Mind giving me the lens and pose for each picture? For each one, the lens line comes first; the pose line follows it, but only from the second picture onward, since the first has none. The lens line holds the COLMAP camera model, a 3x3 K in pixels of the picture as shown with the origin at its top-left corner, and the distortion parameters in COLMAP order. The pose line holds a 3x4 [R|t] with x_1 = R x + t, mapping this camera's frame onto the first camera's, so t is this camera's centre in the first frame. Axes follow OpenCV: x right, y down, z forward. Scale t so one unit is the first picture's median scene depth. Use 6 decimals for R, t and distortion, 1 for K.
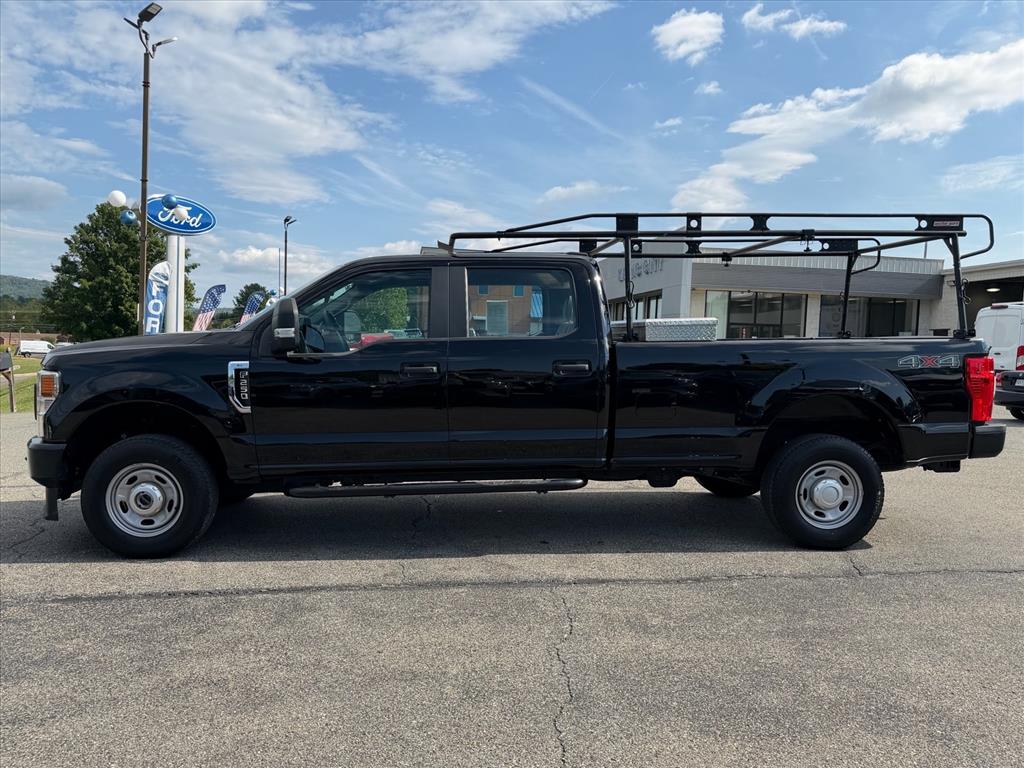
lens RADIAL K [[800.6, 0, 512.0], [0, 800.6, 384.0], [0, 0, 1]] dist [0.068405, -0.060929]
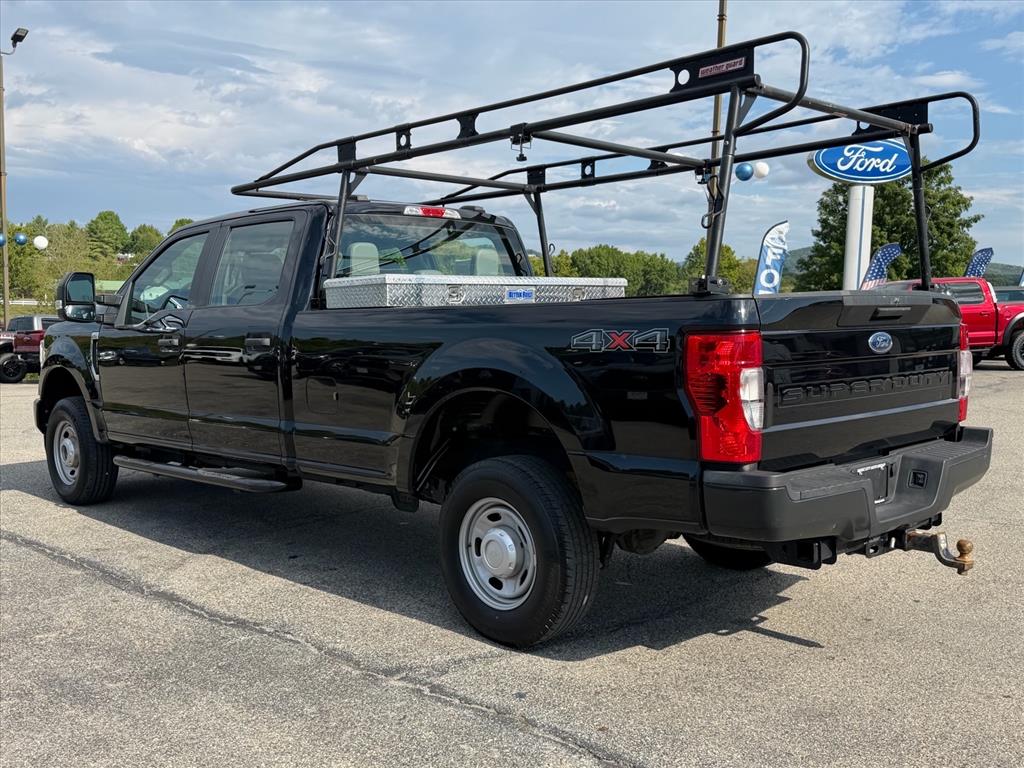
lens RADIAL K [[1008.8, 0, 512.0], [0, 1008.8, 384.0], [0, 0, 1]] dist [0.206950, -0.368957]
pose [[0.629968, 0.042397, -0.775463, 0.955841], [-0.034383, 0.999052, 0.026689, -0.013394], [0.775860, 0.009849, 0.630828, 0.496982]]
